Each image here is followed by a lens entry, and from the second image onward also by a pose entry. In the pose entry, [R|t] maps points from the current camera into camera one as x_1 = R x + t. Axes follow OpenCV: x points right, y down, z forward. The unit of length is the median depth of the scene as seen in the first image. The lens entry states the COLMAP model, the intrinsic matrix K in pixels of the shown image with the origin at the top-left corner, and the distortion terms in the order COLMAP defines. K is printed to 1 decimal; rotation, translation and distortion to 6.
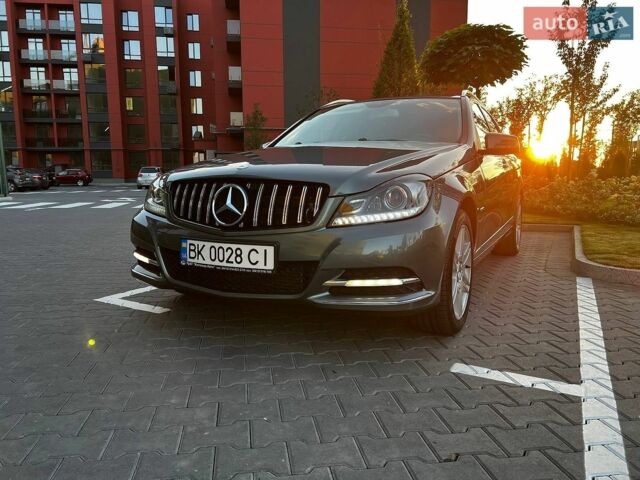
lens RADIAL K [[495.7, 0, 315.5], [0, 495.7, 242.2], [0, 0, 1]] dist [0.015912, -0.014878]
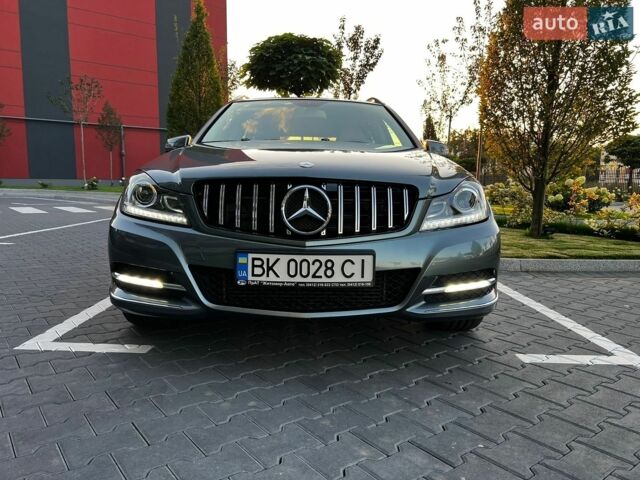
lens RADIAL K [[495.7, 0, 319.1], [0, 495.7, 237.6], [0, 0, 1]] dist [0.015912, -0.014878]
pose [[0.871153, -0.040472, 0.489341, -0.570399], [0.046978, 0.998895, -0.001018, -0.025268], [-0.488760, 0.023875, 0.872092, 0.253874]]
